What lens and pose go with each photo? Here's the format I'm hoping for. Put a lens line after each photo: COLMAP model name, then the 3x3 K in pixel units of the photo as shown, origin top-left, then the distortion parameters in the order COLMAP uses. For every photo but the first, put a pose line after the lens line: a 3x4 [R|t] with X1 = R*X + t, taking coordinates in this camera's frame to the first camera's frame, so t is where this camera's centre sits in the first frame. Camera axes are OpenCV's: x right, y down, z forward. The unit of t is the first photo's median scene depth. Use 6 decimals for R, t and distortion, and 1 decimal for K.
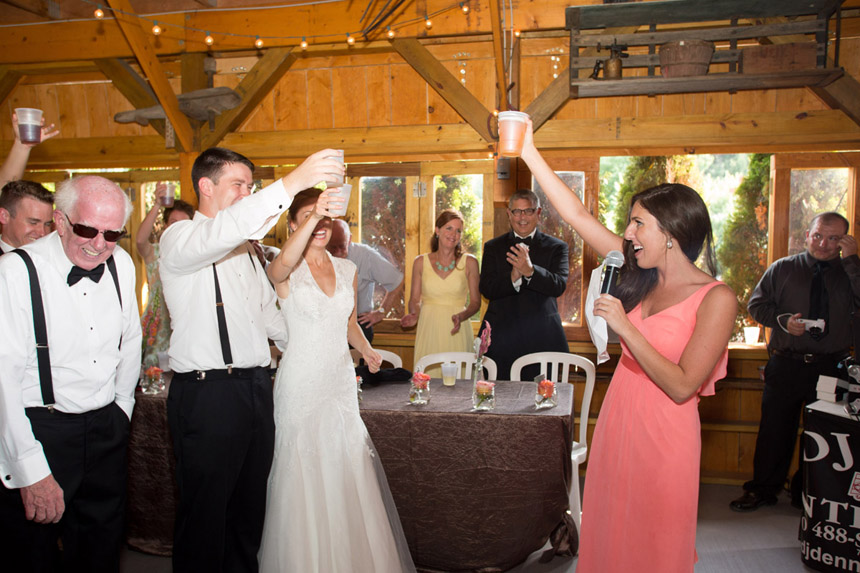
lens RADIAL K [[710.5, 0, 430.0], [0, 710.5, 286.5], [0, 0, 1]] dist [-0.010547, 0.069559]
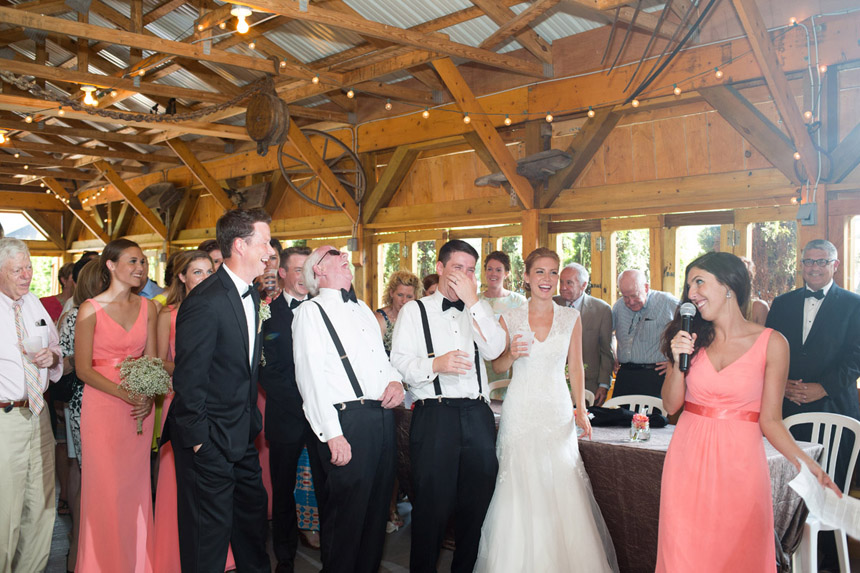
lens RADIAL K [[904.7, 0, 430.0], [0, 904.7, 286.5], [0, 0, 1]] dist [-0.078749, 0.197823]
pose [[0.809197, 0.003050, -0.587529, 0.367757], [-0.043203, 0.997588, -0.054325, 0.011572], [0.585946, 0.069343, 0.807377, -0.210282]]
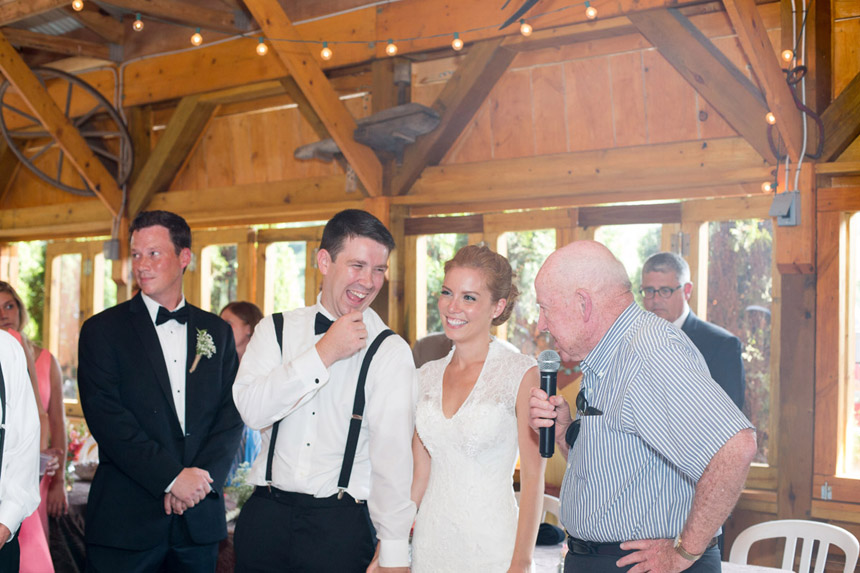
lens RADIAL K [[1313.3, 0, 430.0], [0, 1313.3, 286.5], [0, 0, 1]] dist [-0.101358, 0.116959]
pose [[0.865295, -0.001101, -0.501261, 0.367442], [-0.047252, 0.995365, -0.083755, 0.003958], [0.499030, 0.096158, 0.861233, -0.078412]]
